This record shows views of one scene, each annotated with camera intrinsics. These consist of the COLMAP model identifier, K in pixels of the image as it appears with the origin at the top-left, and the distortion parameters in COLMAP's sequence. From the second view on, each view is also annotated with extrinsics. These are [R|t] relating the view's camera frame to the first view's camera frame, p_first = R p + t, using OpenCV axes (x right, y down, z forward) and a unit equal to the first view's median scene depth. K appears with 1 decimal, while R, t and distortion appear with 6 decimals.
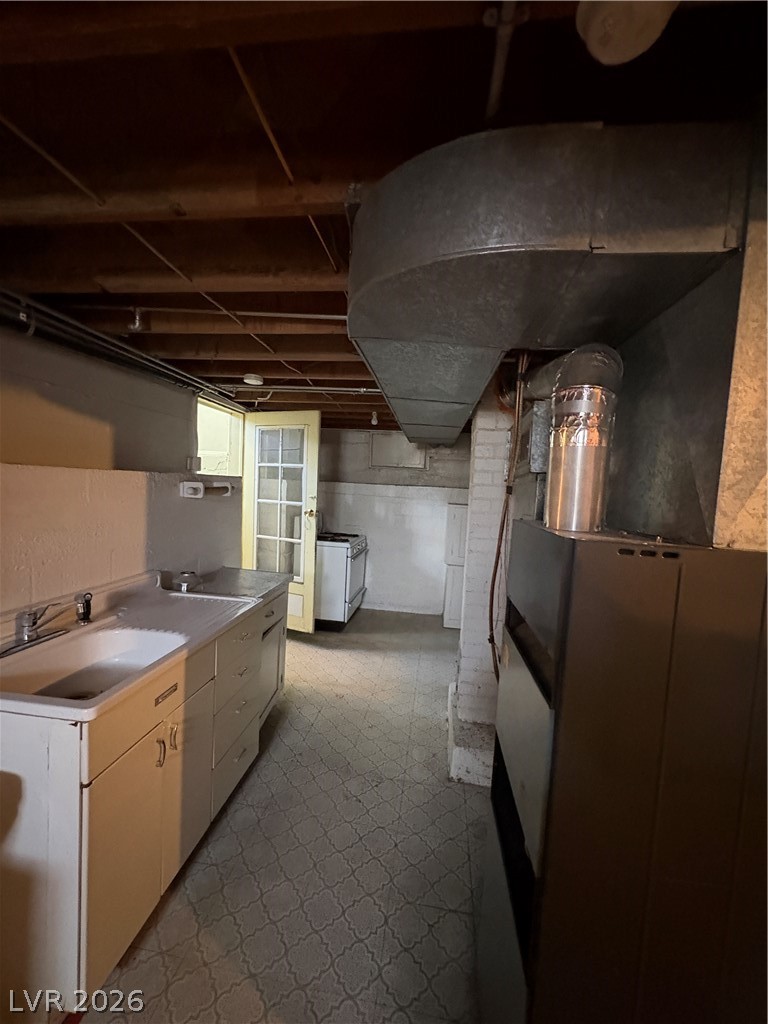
lens RADIAL K [[408.1, 0, 384.0], [0, 408.1, 512.0], [0, 0, 1]] dist [-0.000731, -0.000021]
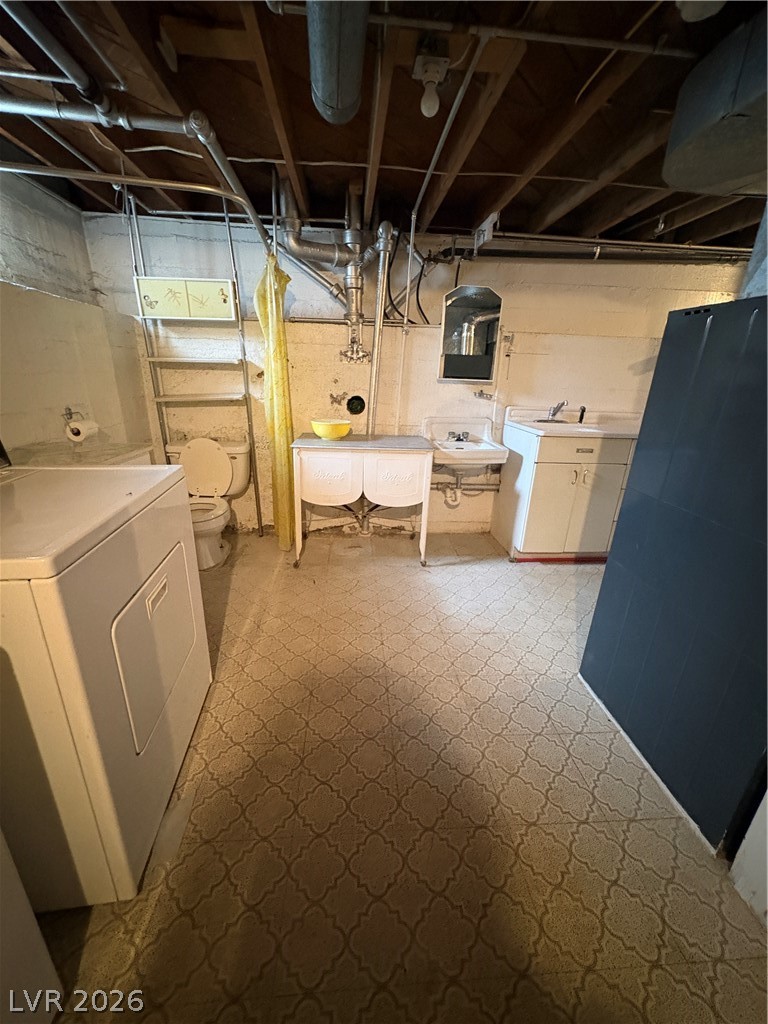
lens RADIAL K [[408.1, 0, 384.0], [0, 408.1, 512.0], [0, 0, 1]] dist [-0.000731, -0.000021]
pose [[0.221553, 0.272507, -0.936298, 0.919535], [-0.082950, 0.961946, 0.260344, 0.242798], [0.971614, 0.019986, 0.235726, -0.300012]]
